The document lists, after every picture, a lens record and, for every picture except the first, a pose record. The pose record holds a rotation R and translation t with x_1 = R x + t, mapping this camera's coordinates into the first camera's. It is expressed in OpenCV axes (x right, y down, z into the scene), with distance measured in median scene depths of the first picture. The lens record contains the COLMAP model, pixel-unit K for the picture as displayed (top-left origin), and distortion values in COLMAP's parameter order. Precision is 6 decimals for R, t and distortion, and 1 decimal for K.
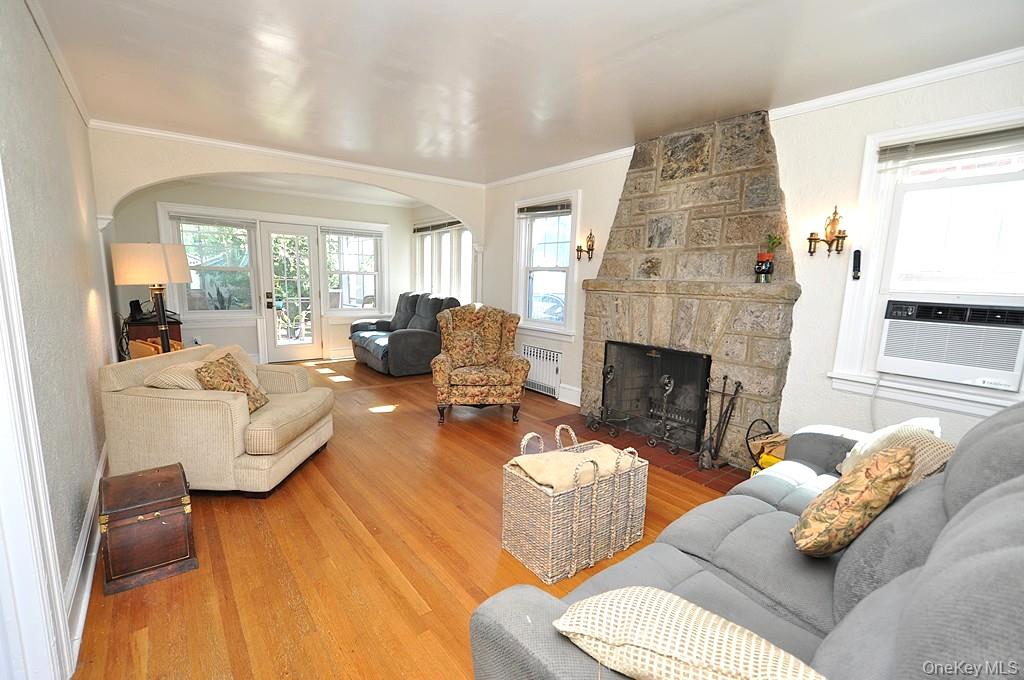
lens RADIAL K [[456.0, 0, 506.8], [0, 456.0, 350.7], [0, 0, 1]] dist [0.008697, -0.003759]
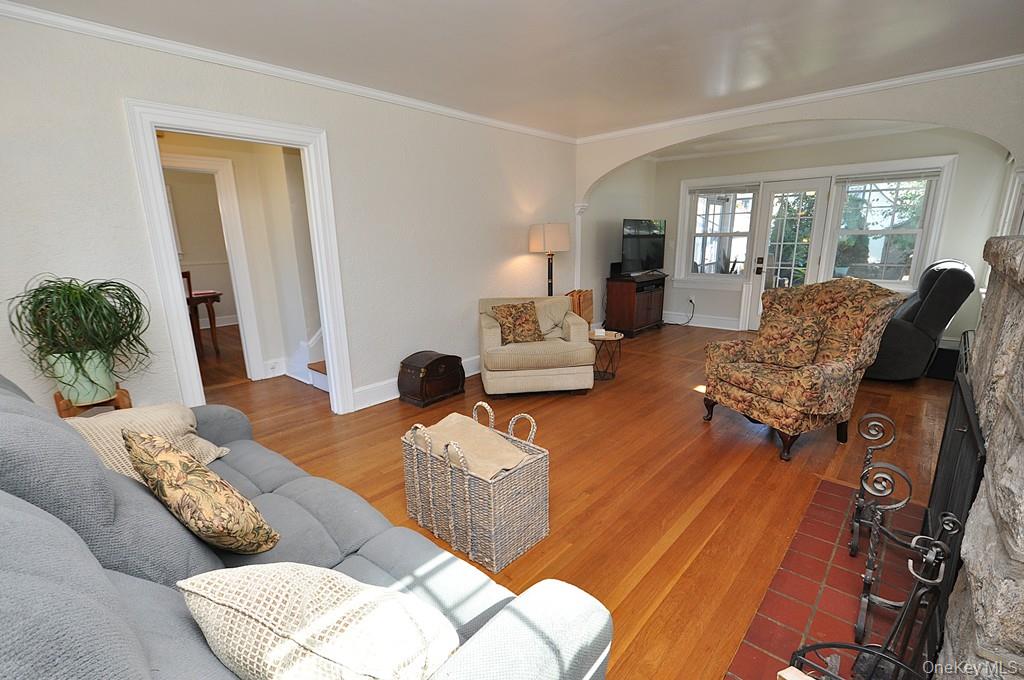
lens RADIAL K [[456.0, 0, 505.7], [0, 456.0, 347.3], [0, 0, 1]] dist [0.008697, -0.003759]
pose [[0.177550, 0.201342, -0.963295, 0.554728], [-0.136099, 0.974465, 0.178591, -0.066077], [0.974655, 0.099394, 0.200418, 0.477251]]
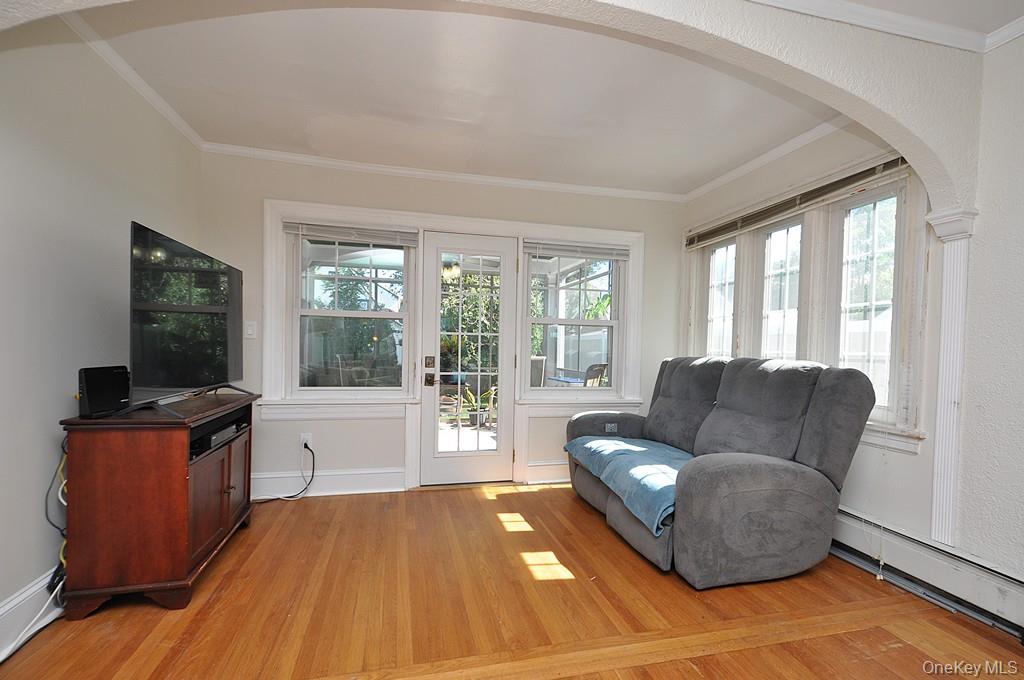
lens RADIAL K [[456.0, 0, 514.3], [0, 456.0, 355.2], [0, 0, 1]] dist [0.008697, -0.003759]
pose [[0.924772, 0.000571, -0.380522, -0.341119], [-0.057305, 0.988804, -0.137781, -0.092955], [0.376183, 0.149222, 0.914450, 0.843687]]
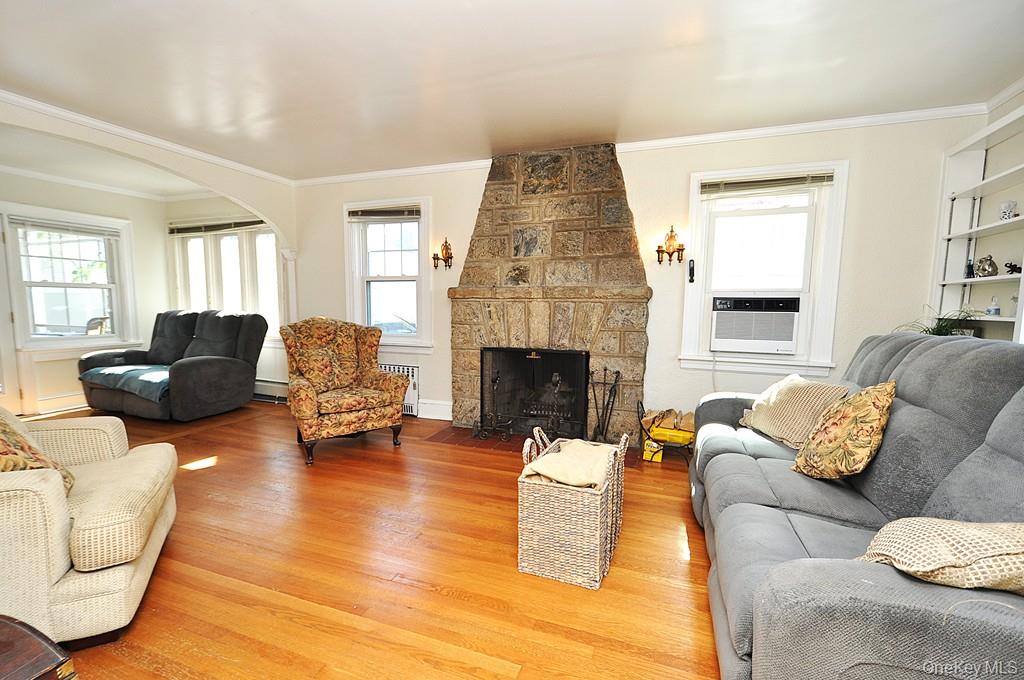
lens RADIAL K [[456.0, 0, 504.8], [0, 456.0, 350.9], [0, 0, 1]] dist [0.008697, -0.003759]
pose [[0.848531, -0.073105, 0.524072, -0.261392], [0.096198, 0.995218, -0.016929, 0.006762], [-0.520328, 0.064779, 0.851506, 0.122924]]
